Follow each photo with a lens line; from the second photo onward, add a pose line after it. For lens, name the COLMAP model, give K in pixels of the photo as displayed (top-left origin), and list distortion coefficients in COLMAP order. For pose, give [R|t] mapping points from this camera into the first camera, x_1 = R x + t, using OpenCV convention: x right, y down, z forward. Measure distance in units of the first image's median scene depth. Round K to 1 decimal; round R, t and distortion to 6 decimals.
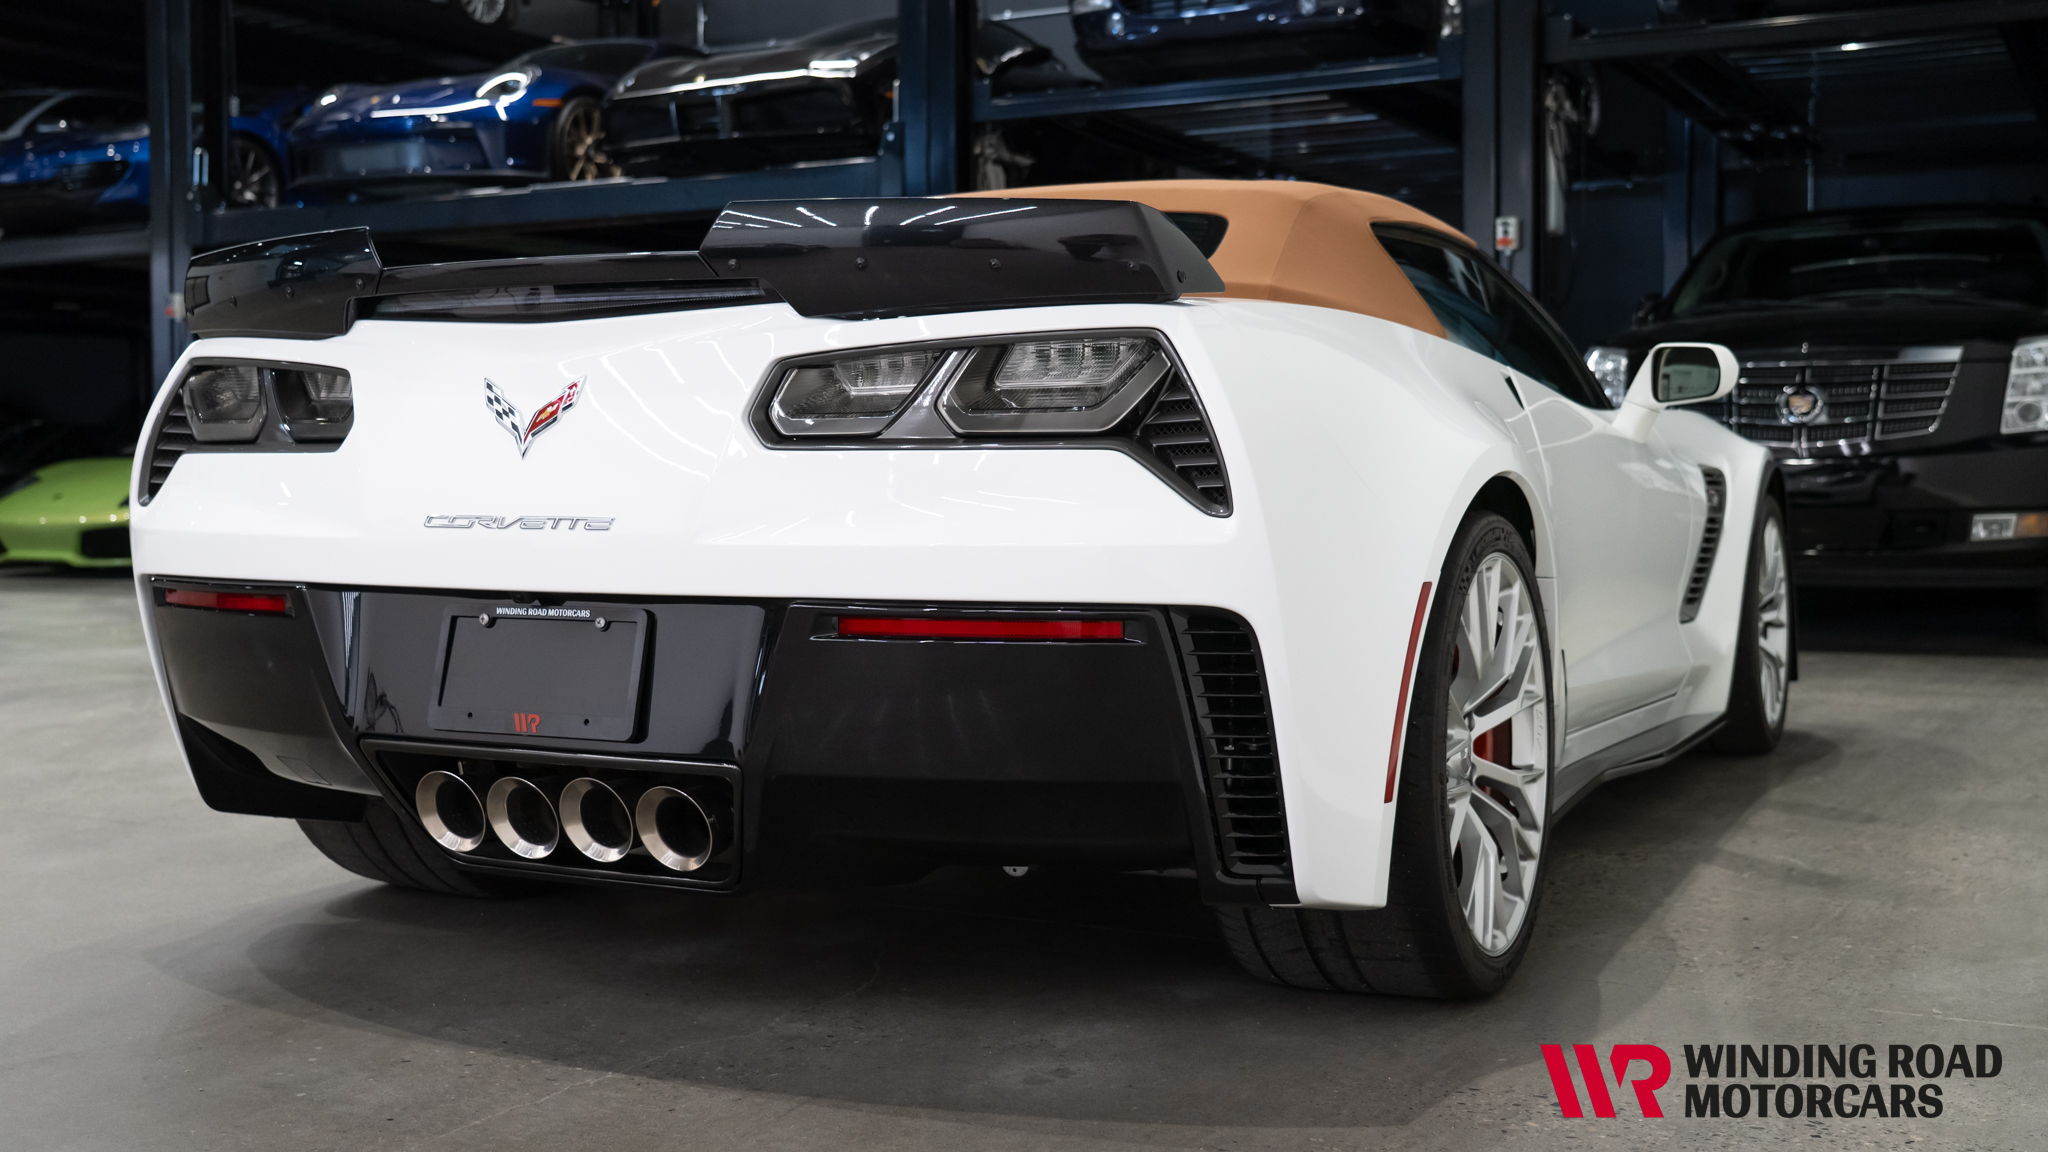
lens RADIAL K [[2104.4, 0, 1038.1], [0, 2104.4, 568.0], [0, 0, 1]] dist [0.014409, 0.000000]
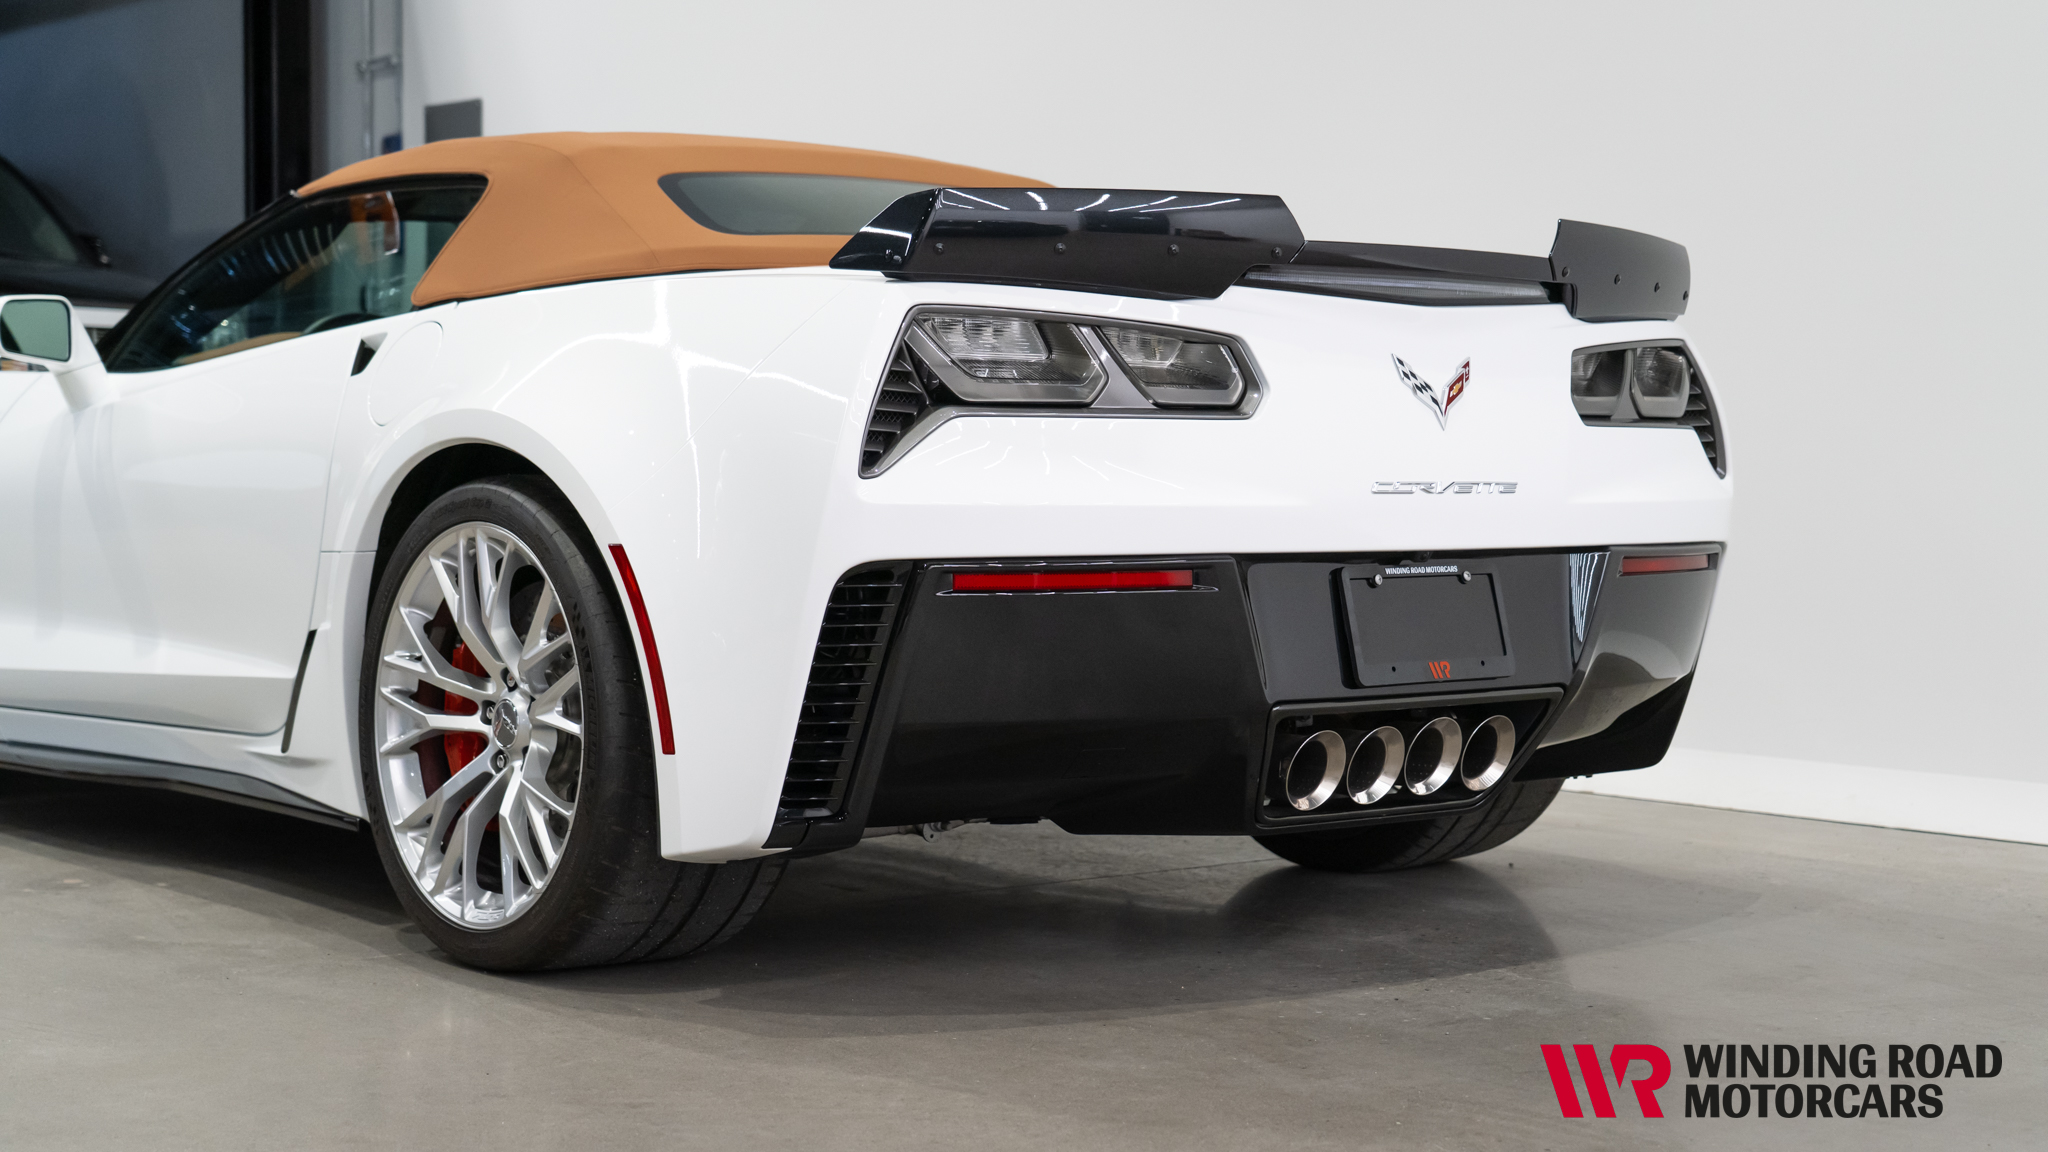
lens RADIAL K [[3111.5, 0, 1024.0], [0, 3111.5, 573.2], [0, 0, 1]] dist [-0.020043, 0.000000]
pose [[0.395055, -0.032901, 0.918068, -1.849561], [0.036413, 0.999134, 0.020137, -0.017743], [-0.917936, 0.025475, 0.395911, 0.562257]]
